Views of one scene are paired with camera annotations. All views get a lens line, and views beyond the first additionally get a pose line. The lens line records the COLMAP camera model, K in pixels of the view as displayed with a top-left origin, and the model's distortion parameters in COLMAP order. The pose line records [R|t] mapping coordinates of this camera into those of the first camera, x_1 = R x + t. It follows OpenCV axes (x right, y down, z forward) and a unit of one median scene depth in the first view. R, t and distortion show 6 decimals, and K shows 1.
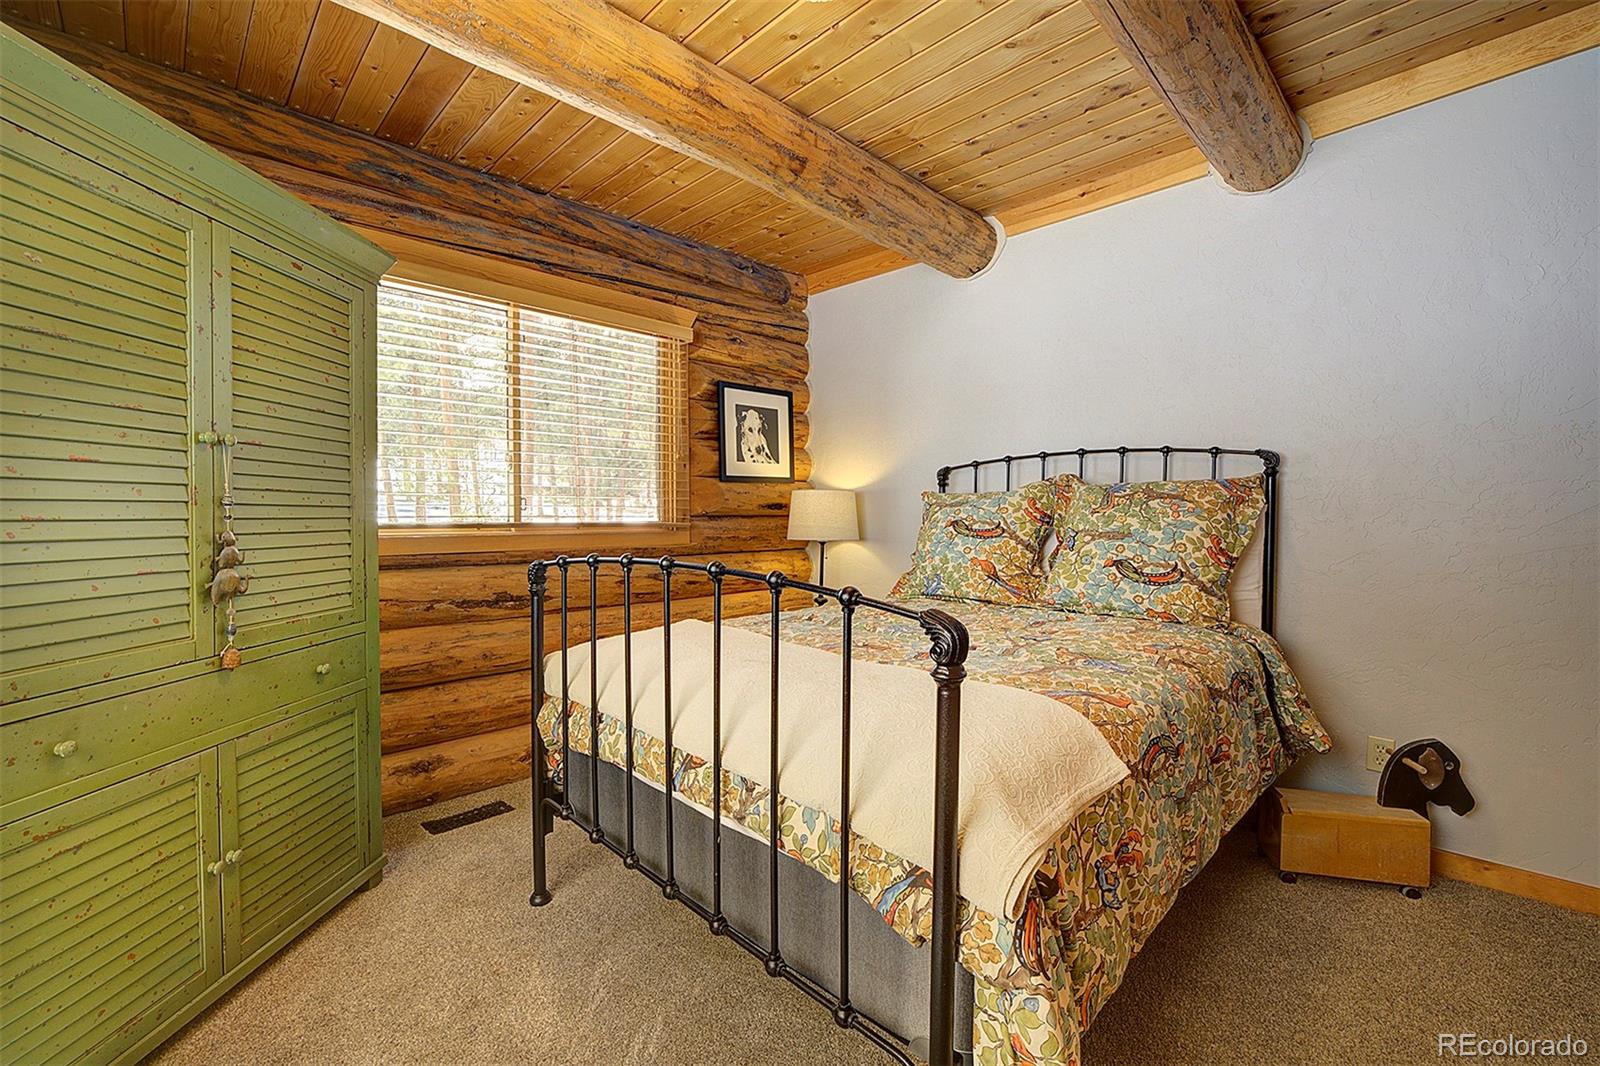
lens RADIAL K [[684.8, 0, 800.0], [0, 684.8, 533.0], [0, 0, 1]] dist [-0.021791, -0.000064]
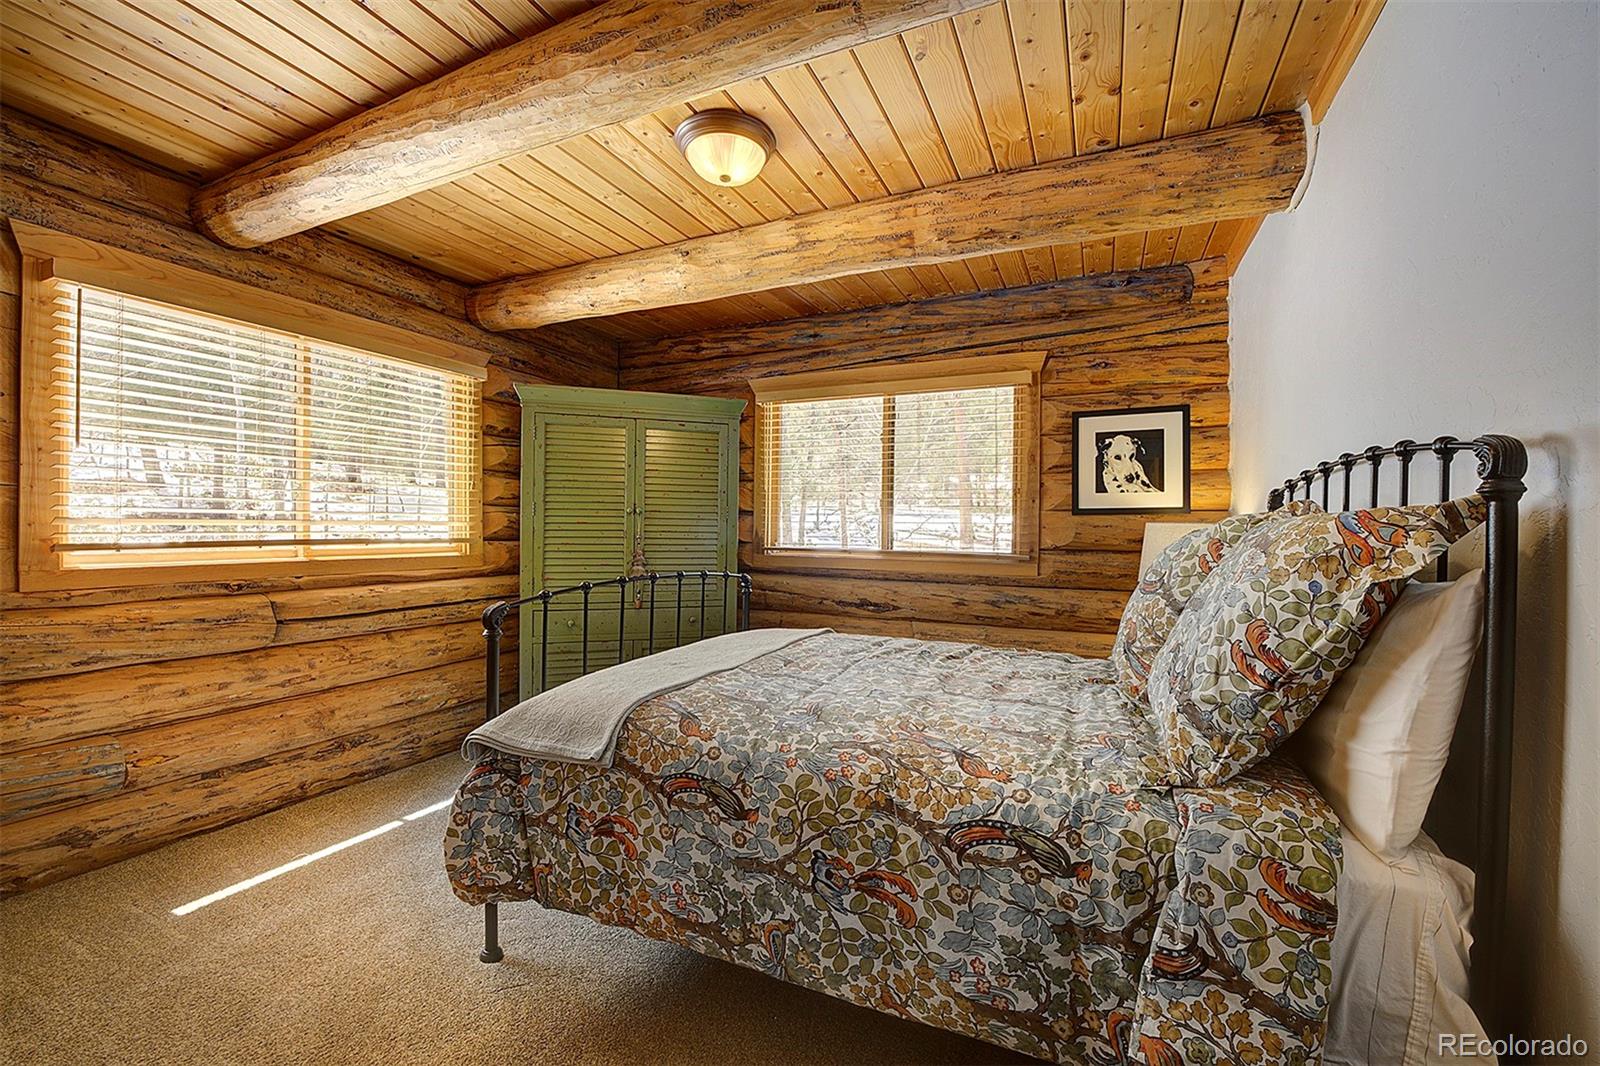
lens RADIAL K [[649.9, 0, 800.0], [0, 649.9, 533.0], [0, 0, 1]] dist [-0.026172, -0.000103]
pose [[0.338376, 0.009909, -0.940959, 0.616882], [-0.038347, 0.999259, -0.003267, -0.031537], [0.940229, 0.037189, 0.338505, 0.322195]]
